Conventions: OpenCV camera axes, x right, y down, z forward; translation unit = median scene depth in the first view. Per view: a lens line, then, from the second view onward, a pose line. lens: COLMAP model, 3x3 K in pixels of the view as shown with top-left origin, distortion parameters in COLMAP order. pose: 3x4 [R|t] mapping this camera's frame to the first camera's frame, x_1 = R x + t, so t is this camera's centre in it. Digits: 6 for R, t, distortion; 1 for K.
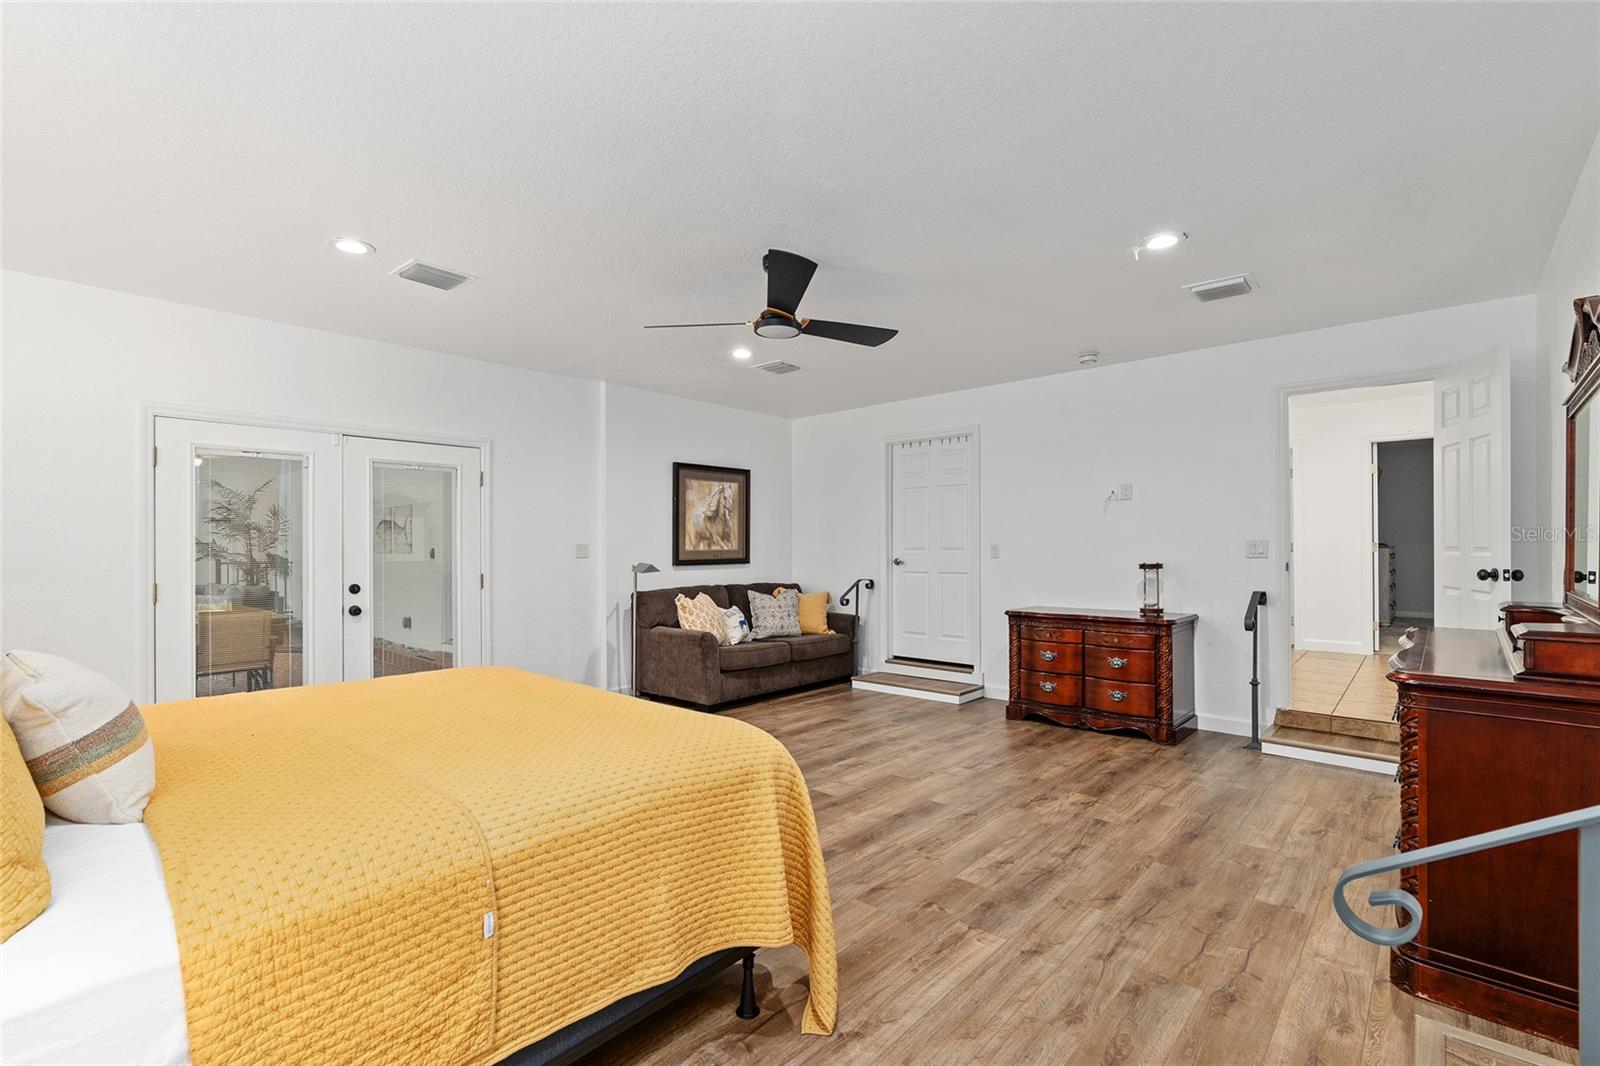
lens RADIAL K [[705.7, 0, 793.4], [0, 705.7, 536.6], [0, 0, 1]] dist [-0.001610, -0.000149]
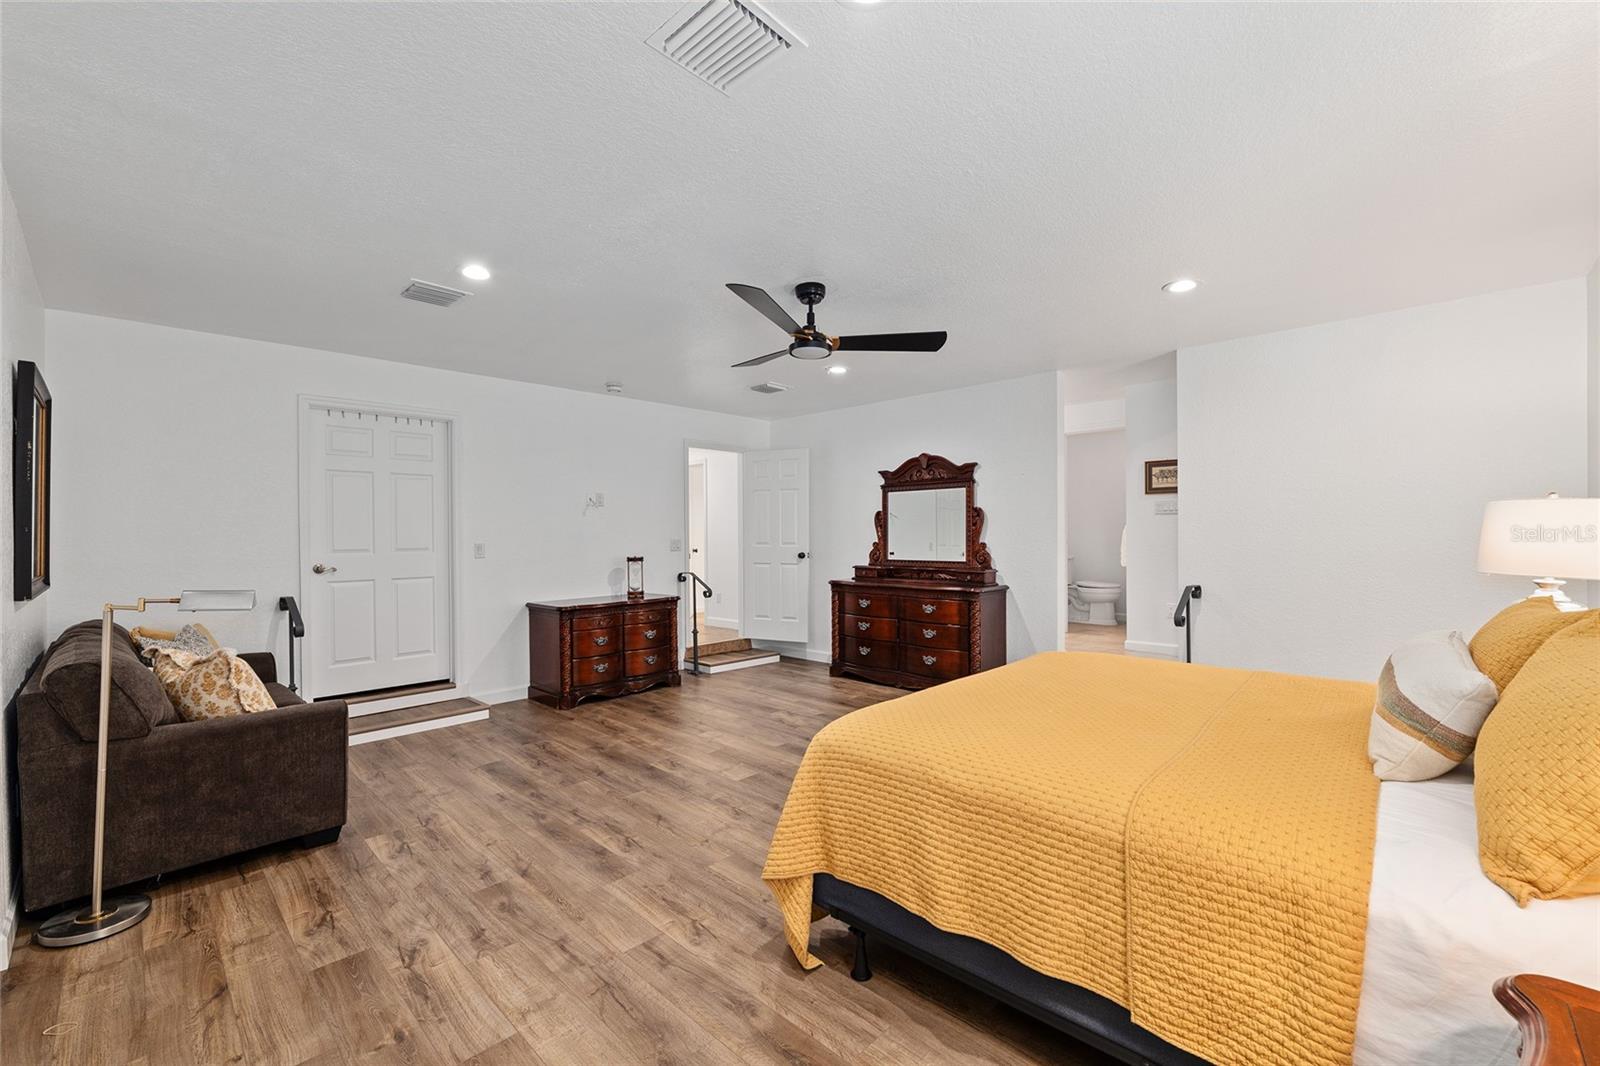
lens RADIAL K [[656.1, 0, 814.4], [0, 656.1, 536.9], [0, 0, 1]] dist [-0.001111, -0.000115]
pose [[0.030958, -0.003138, 0.999516, -0.710628], [-0.008432, 0.999959, 0.003401, -0.006102], [-0.999485, -0.008533, 0.030930, 0.647308]]
